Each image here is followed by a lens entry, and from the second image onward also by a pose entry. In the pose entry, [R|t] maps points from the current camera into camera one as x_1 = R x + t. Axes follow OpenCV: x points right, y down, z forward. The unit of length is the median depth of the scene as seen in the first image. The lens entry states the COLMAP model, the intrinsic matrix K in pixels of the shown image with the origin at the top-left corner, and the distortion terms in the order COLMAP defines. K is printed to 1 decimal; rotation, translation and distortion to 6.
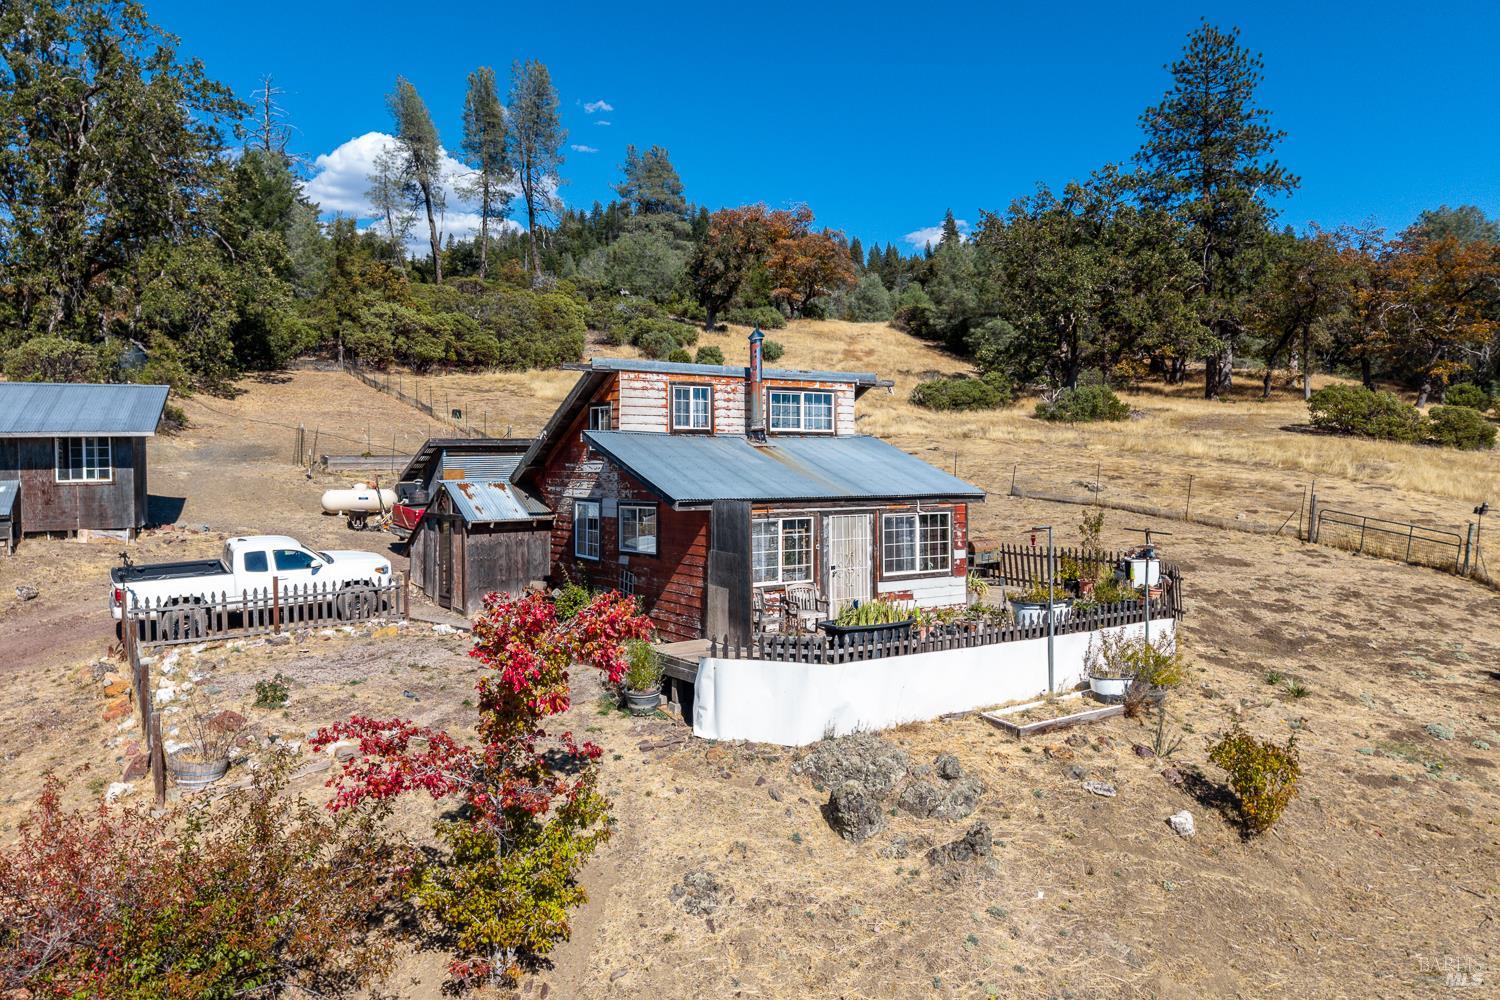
lens RADIAL K [[1025.4, 0, 751.5], [0, 1025.4, 480.7], [0, 0, 1]] dist [0.035794, -0.031459]
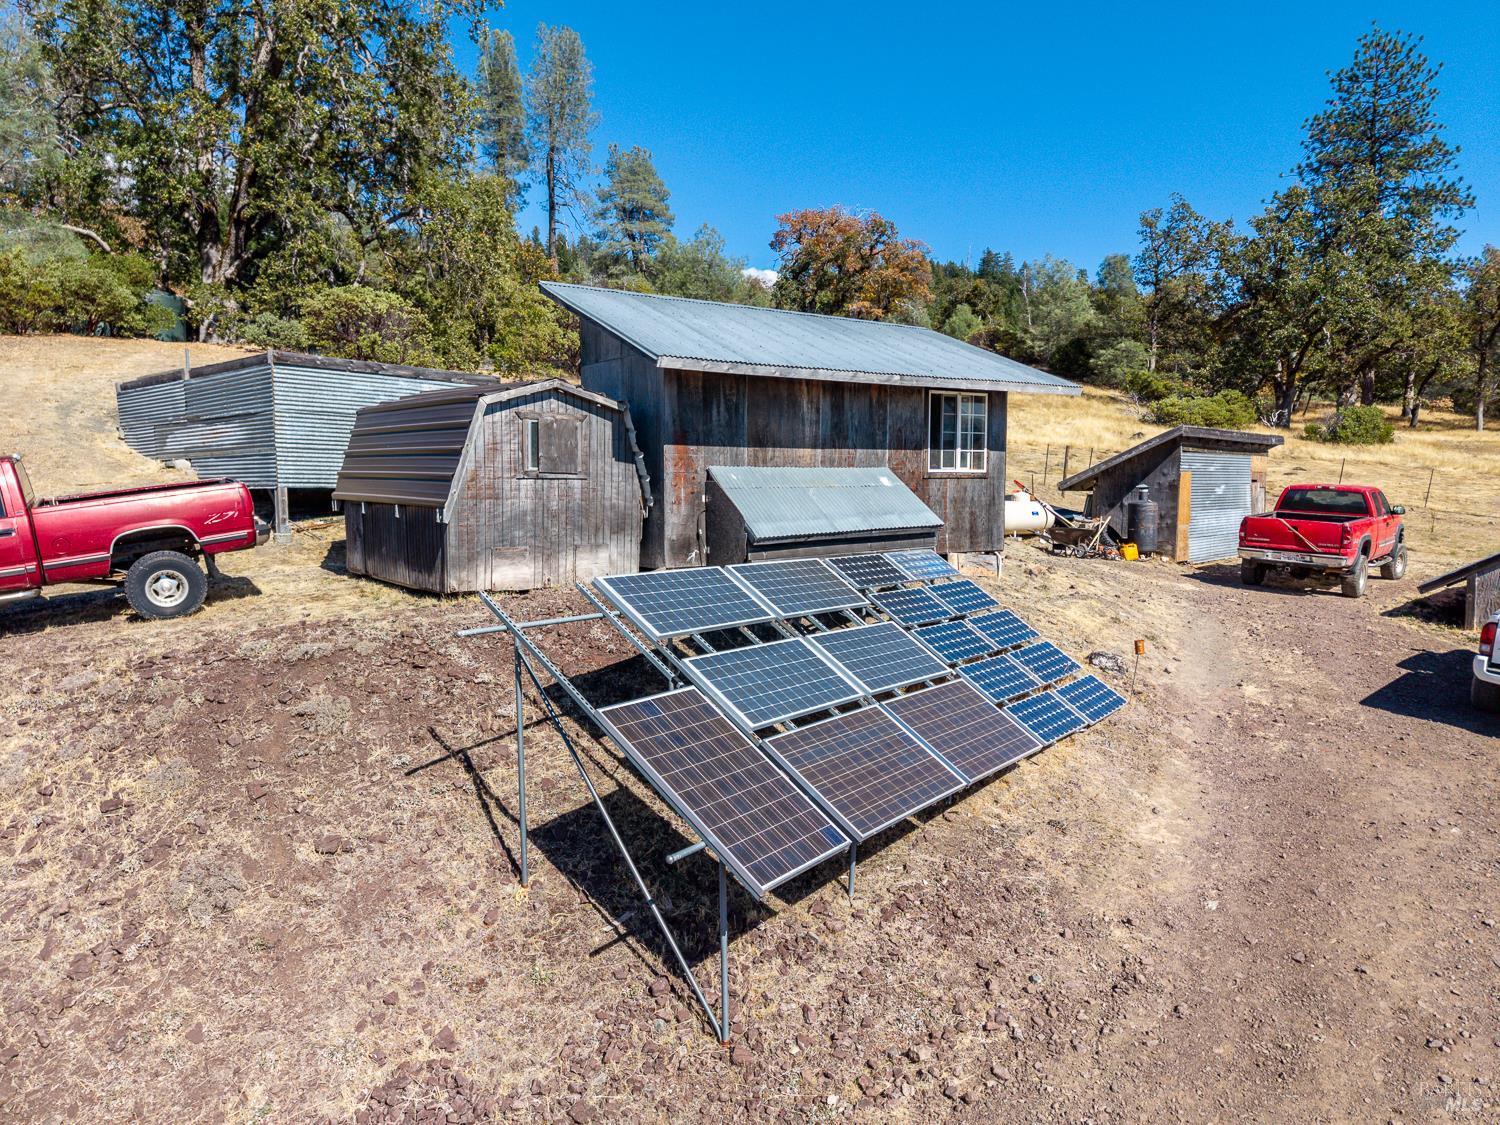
lens RADIAL K [[1047.7, 0, 759.5], [0, 1047.7, 521.4], [0, 0, 1]] dist [0.038253, -0.000220]
pose [[0.985076, 0.003830, 0.172075, -1.029215], [-0.003559, 0.999992, -0.001882, 0.036738], [-0.172081, 0.001241, 0.985082, 0.505752]]
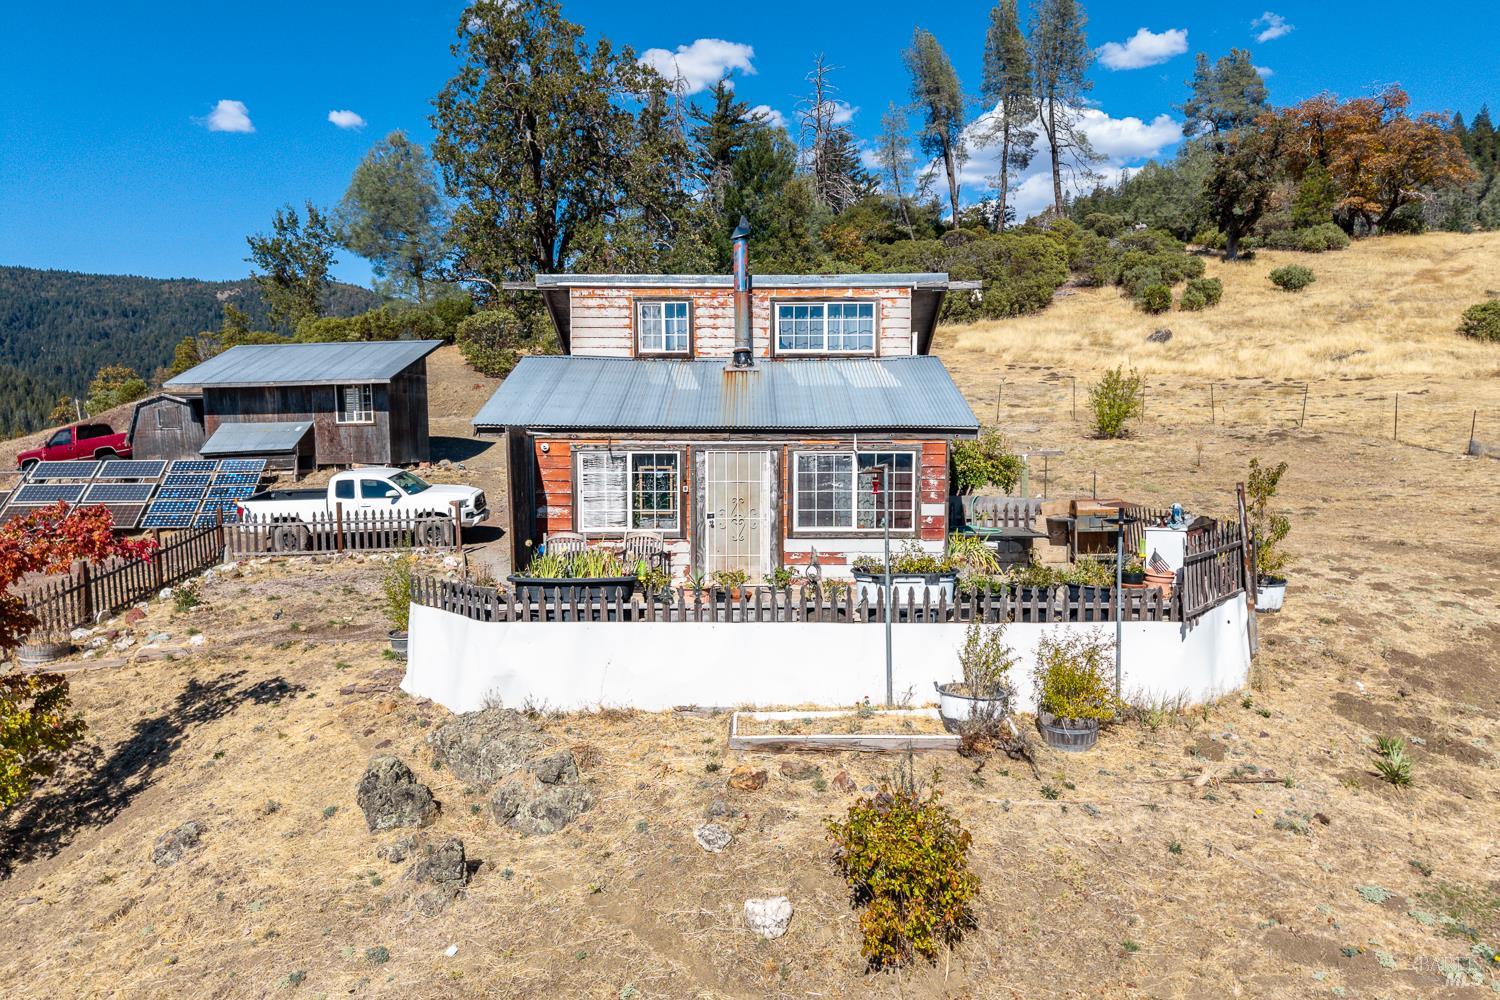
lens RADIAL K [[1025.4, 0, 748.1], [0, 1025.4, 543.5], [0, 0, 1]] dist [0.035794, -0.031459]
pose [[0.831357, 0.060961, -0.552385, 0.477209], [-0.009835, 0.995424, 0.095052, 0.026059], [0.555652, -0.073590, 0.828152, 0.305799]]
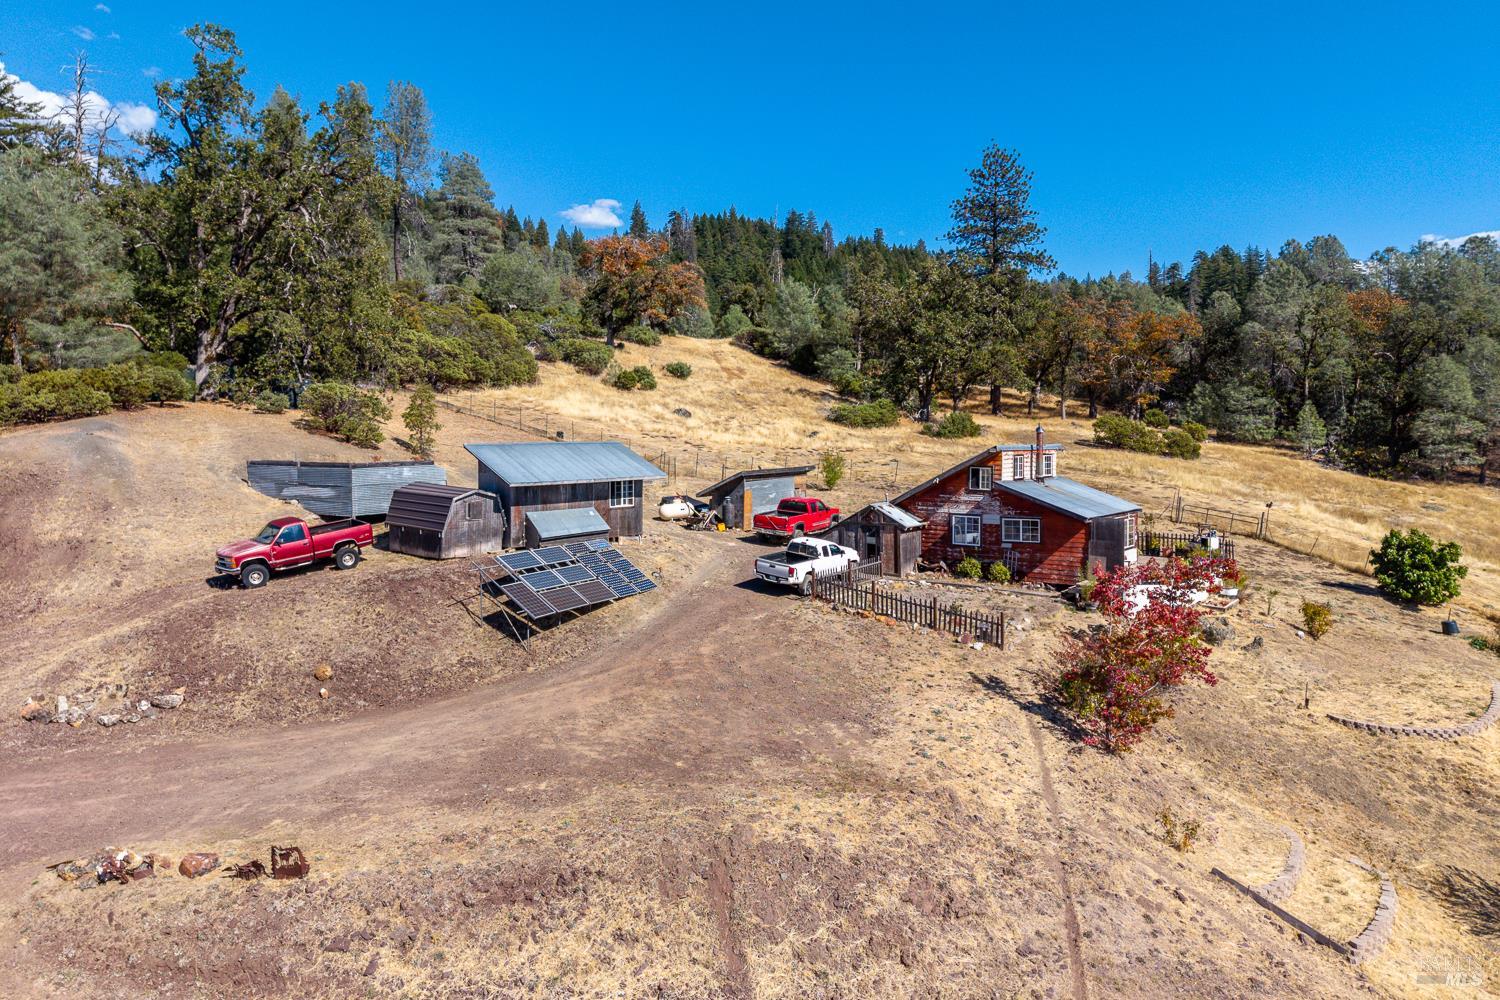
lens RADIAL K [[1025.4, 0, 765.5], [0, 1025.4, 452.4], [0, 0, 1]] dist [0.035794, -0.031459]
pose [[0.940257, -0.001506, 0.340462, -1.167517], [0.003297, 0.999984, -0.004682, -0.089796], [-0.340449, 0.005524, 0.940247, -0.685763]]
